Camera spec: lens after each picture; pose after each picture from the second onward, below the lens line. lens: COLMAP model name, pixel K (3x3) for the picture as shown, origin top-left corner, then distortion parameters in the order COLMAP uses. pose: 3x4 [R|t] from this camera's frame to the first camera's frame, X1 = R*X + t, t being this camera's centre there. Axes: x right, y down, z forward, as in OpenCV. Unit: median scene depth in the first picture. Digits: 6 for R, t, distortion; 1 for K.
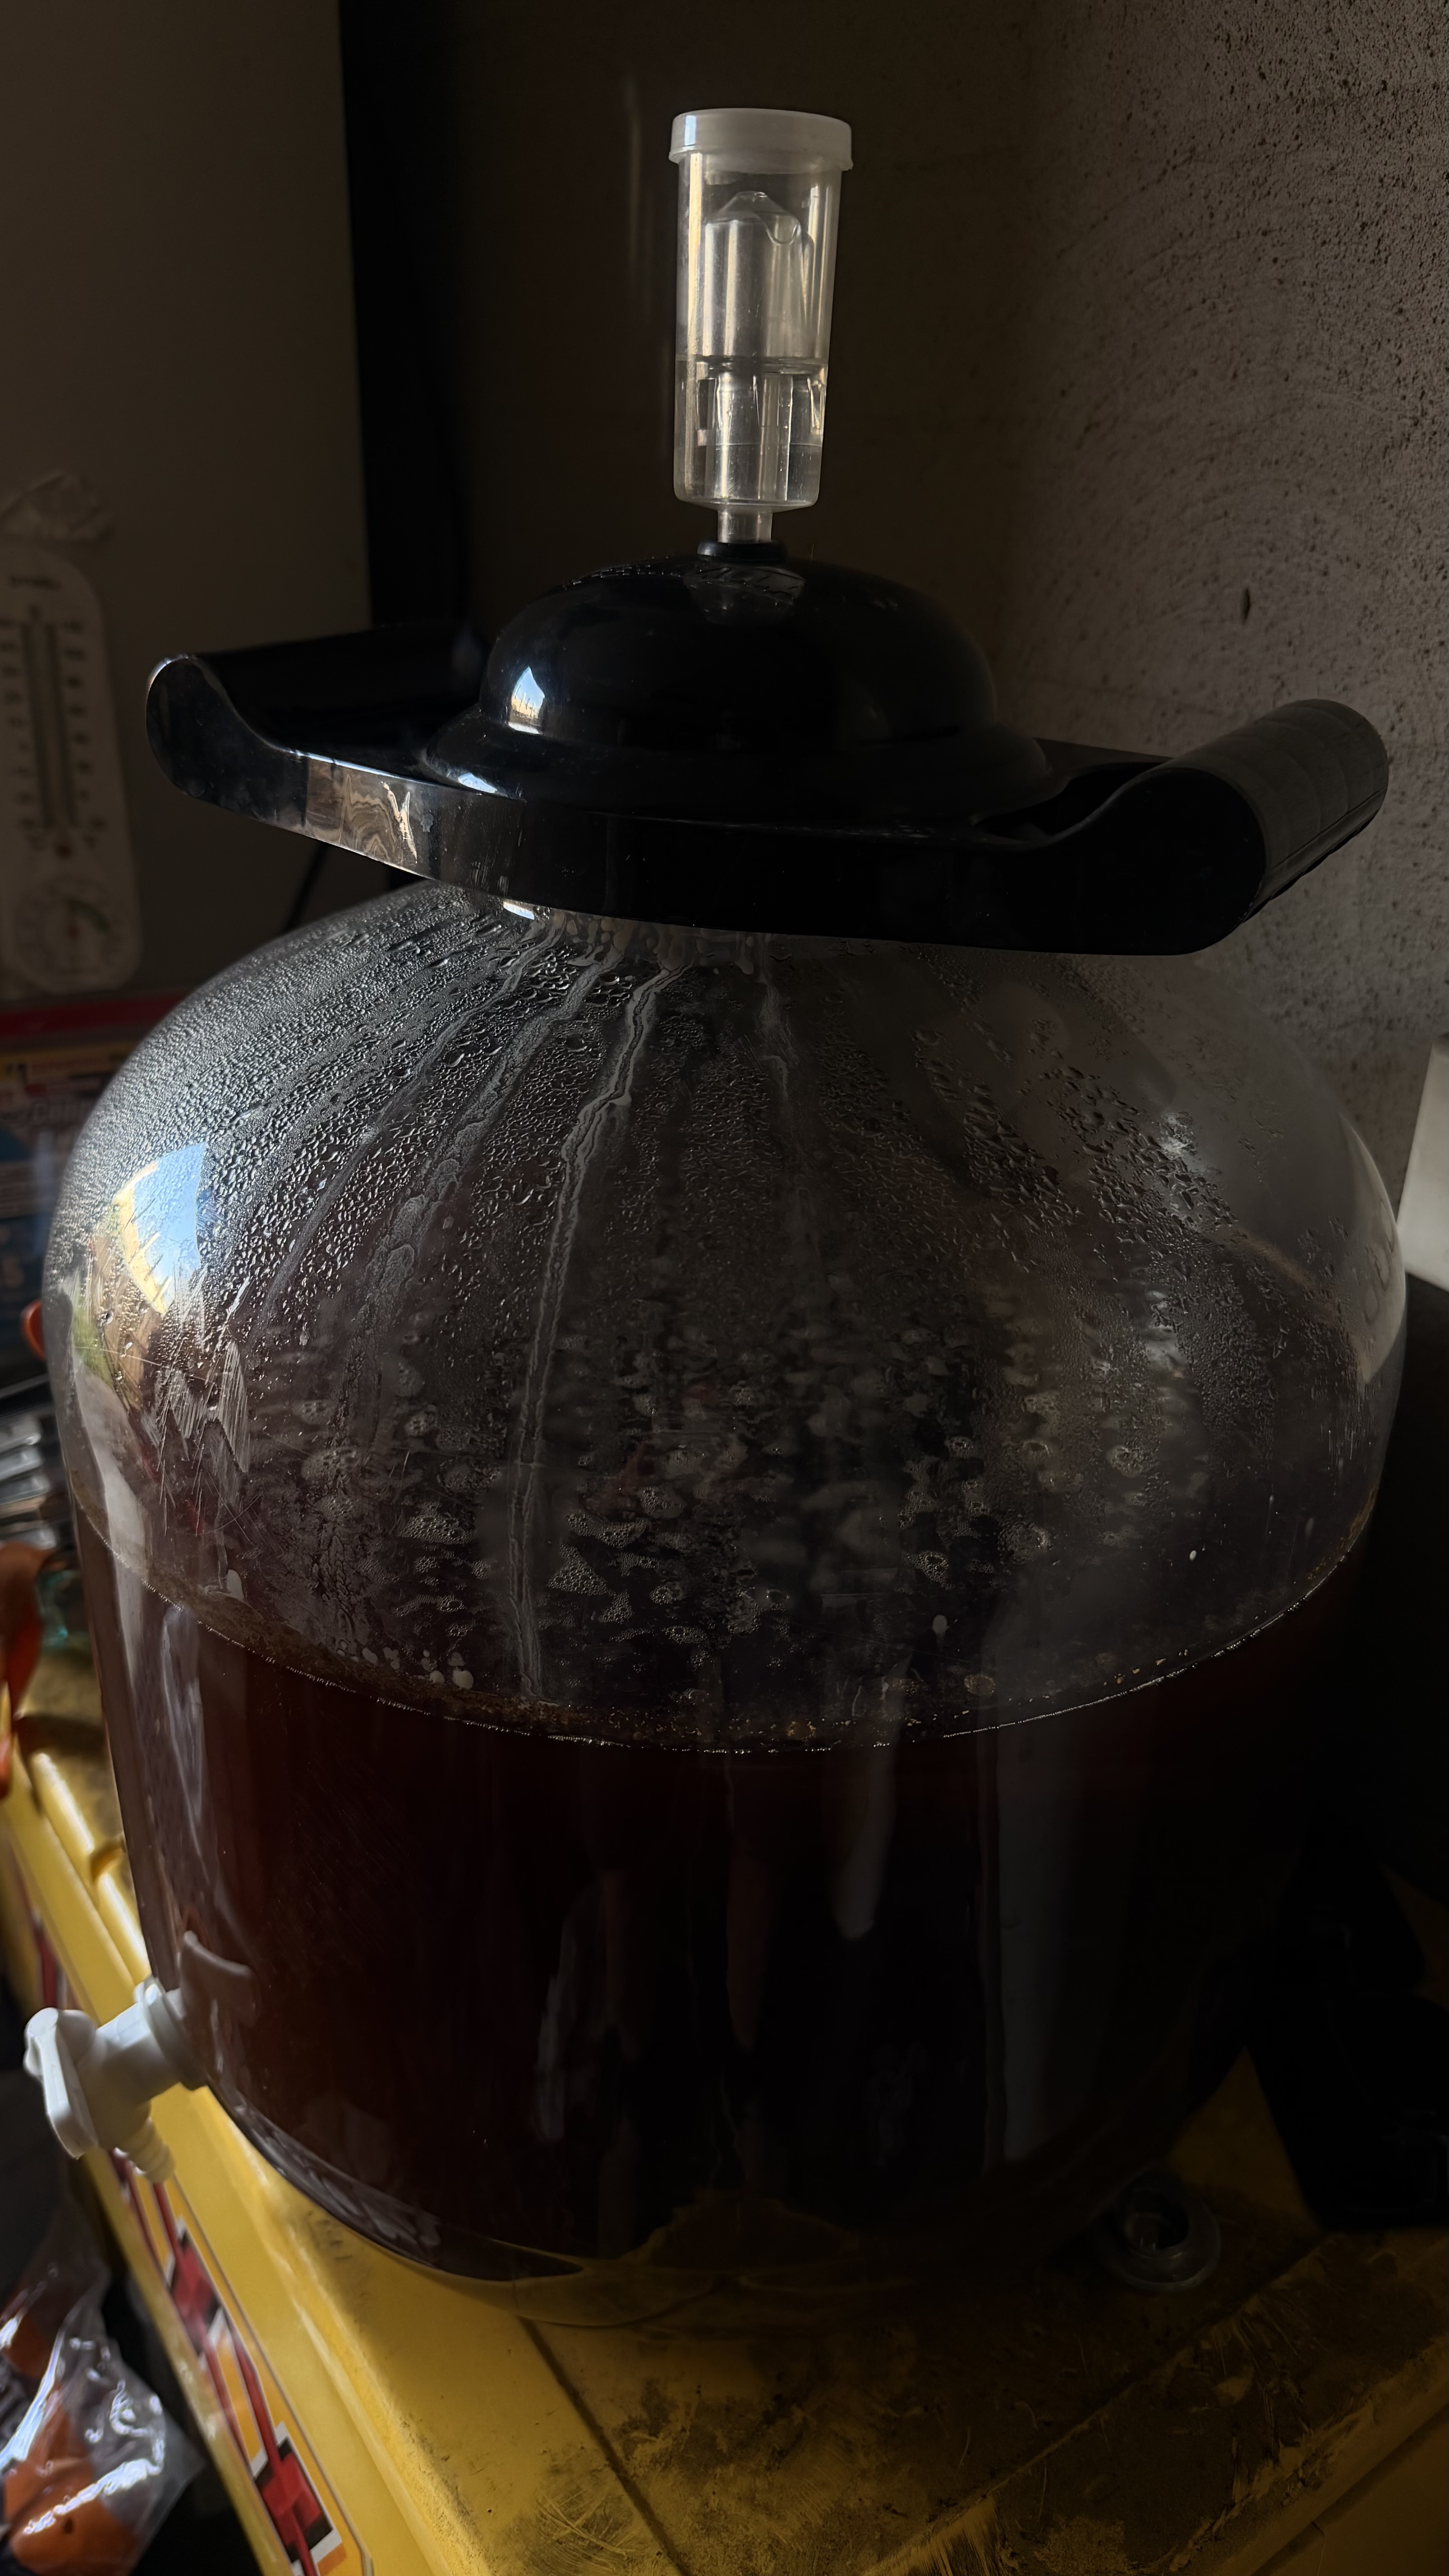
lens RADIAL K [[1825.4, 0, 724.5], [0, 1825.4, 1288.0], [0, 0, 1]] dist [-0.000038, 0.004276]
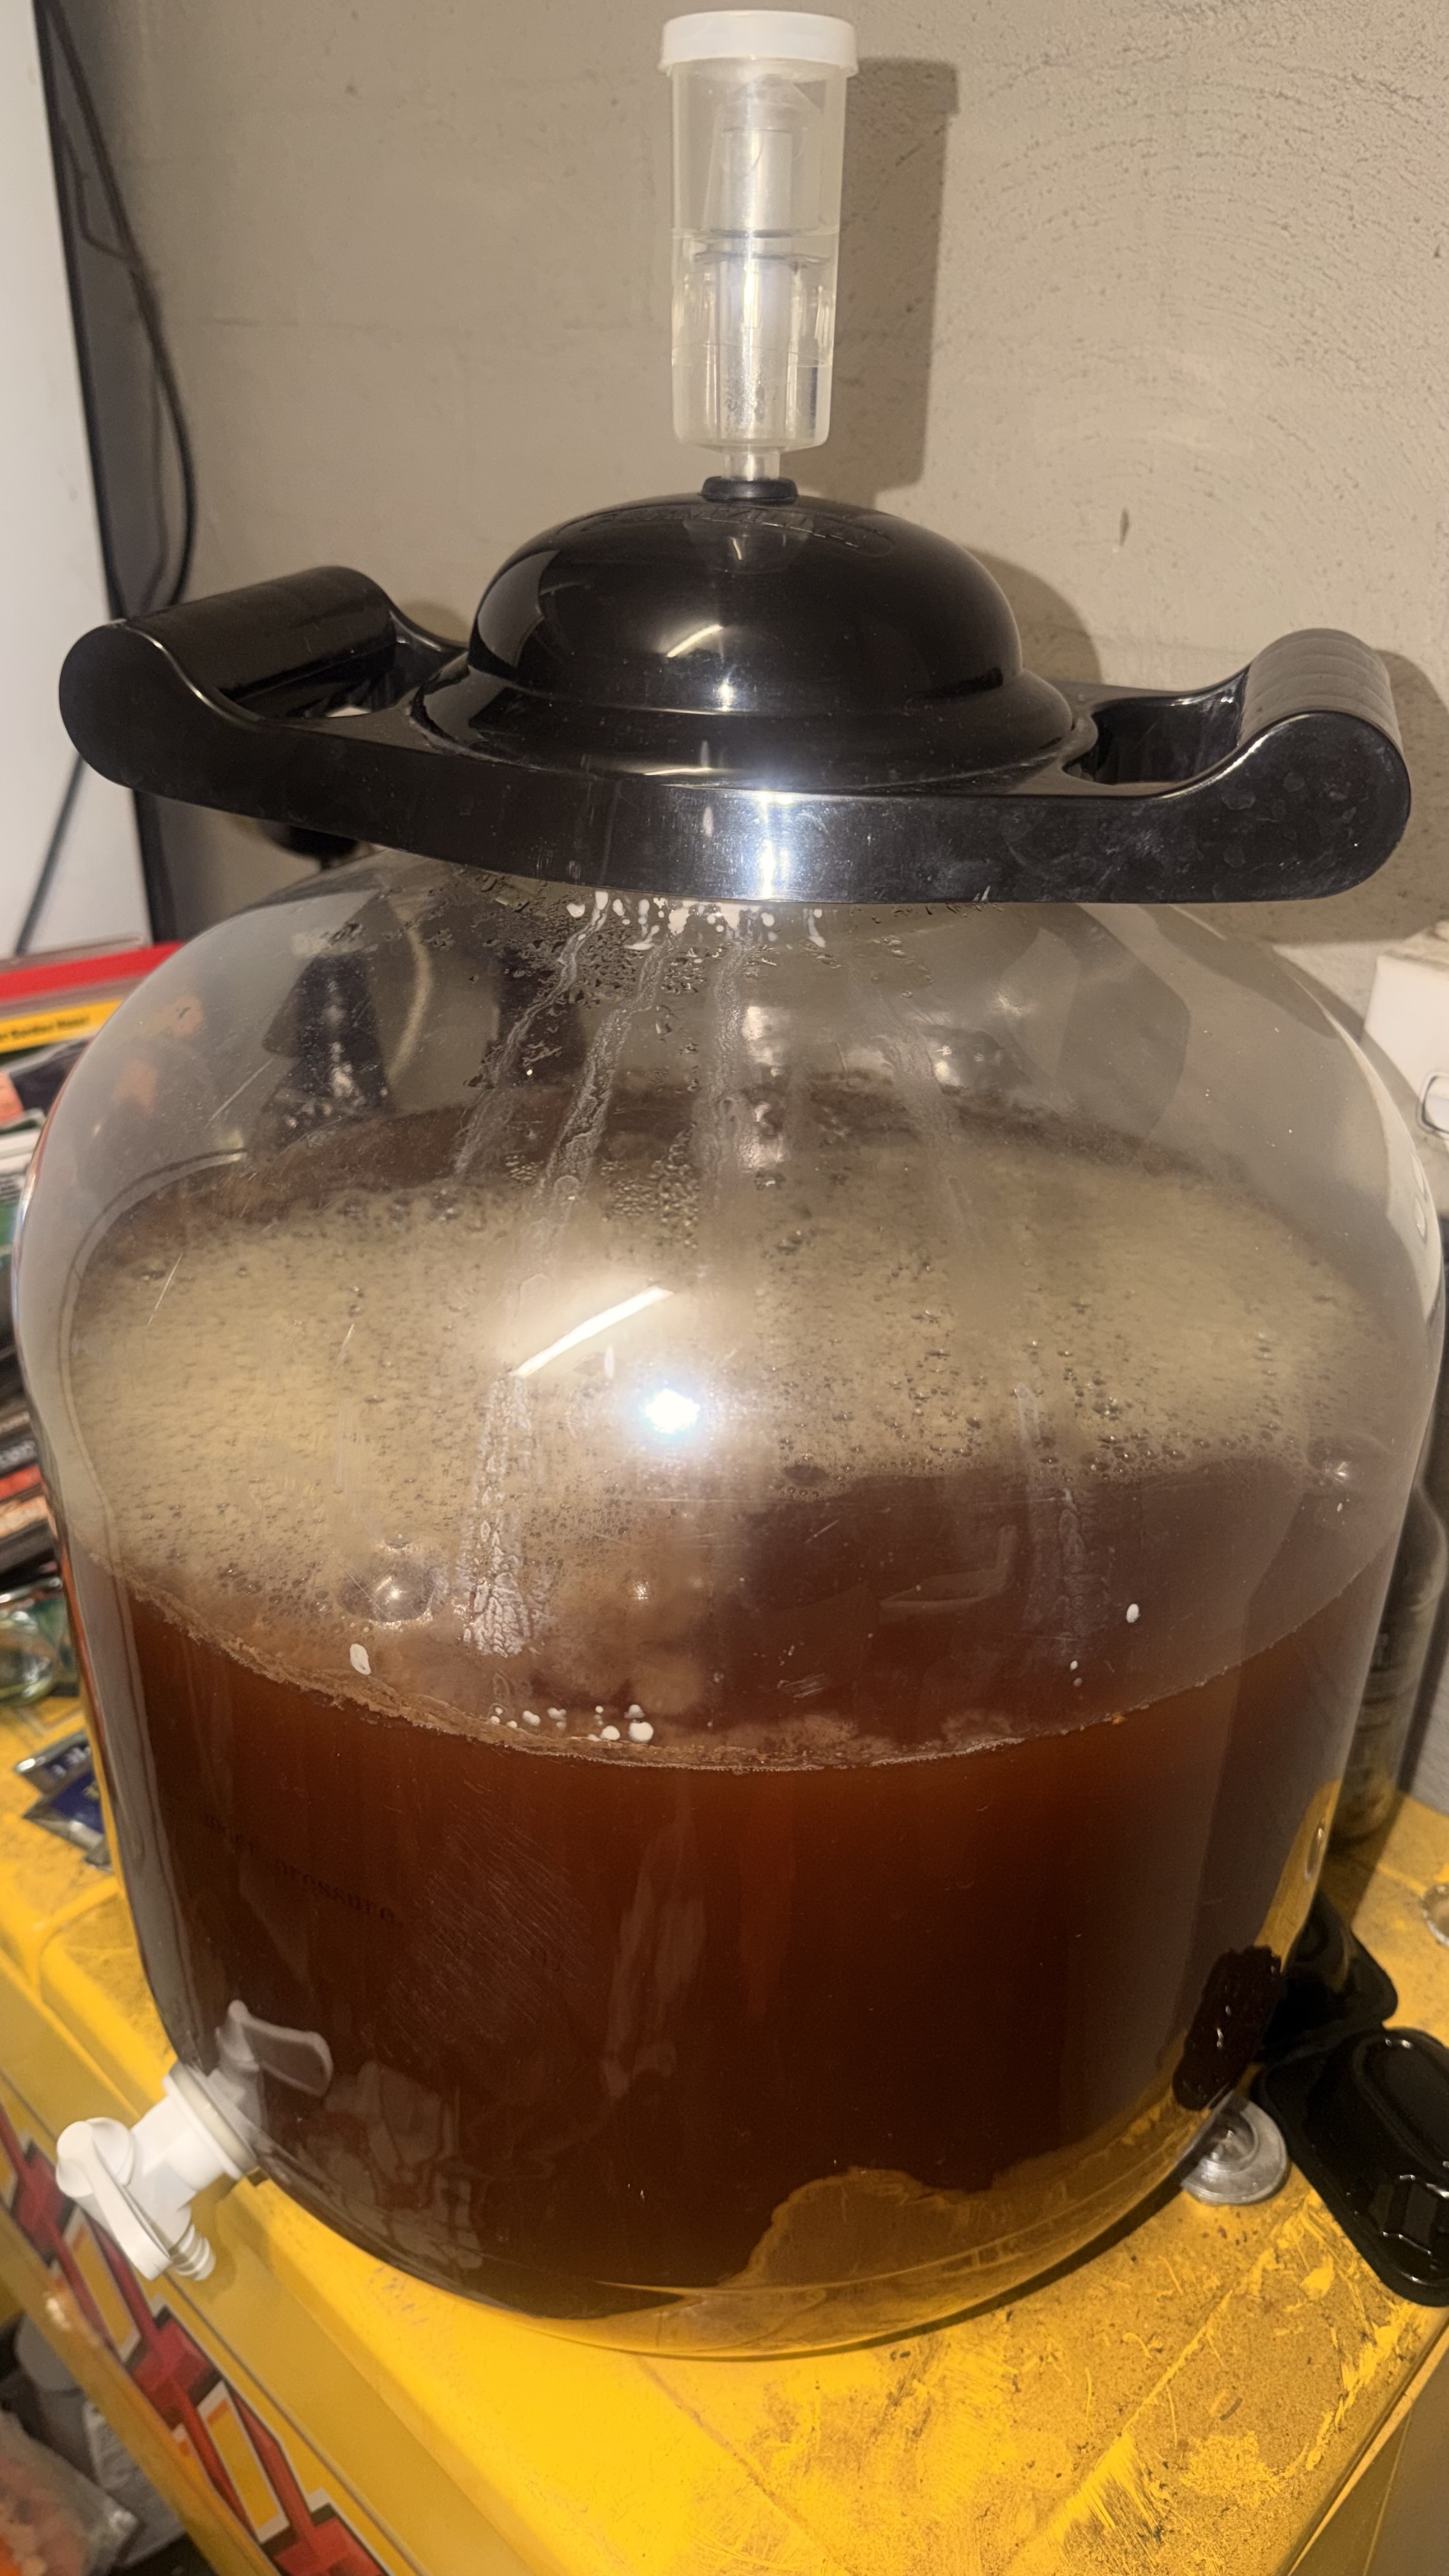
lens RADIAL K [[1825.4, 0, 724.5], [0, 1825.4, 1288.0], [0, 0, 1]] dist [-0.000038, 0.004276]
pose [[0.980174, -0.096286, 0.173168, -0.181325], [0.088841, 0.994777, 0.050257, -0.040700], [-0.177103, -0.033877, 0.983609, 0.060953]]
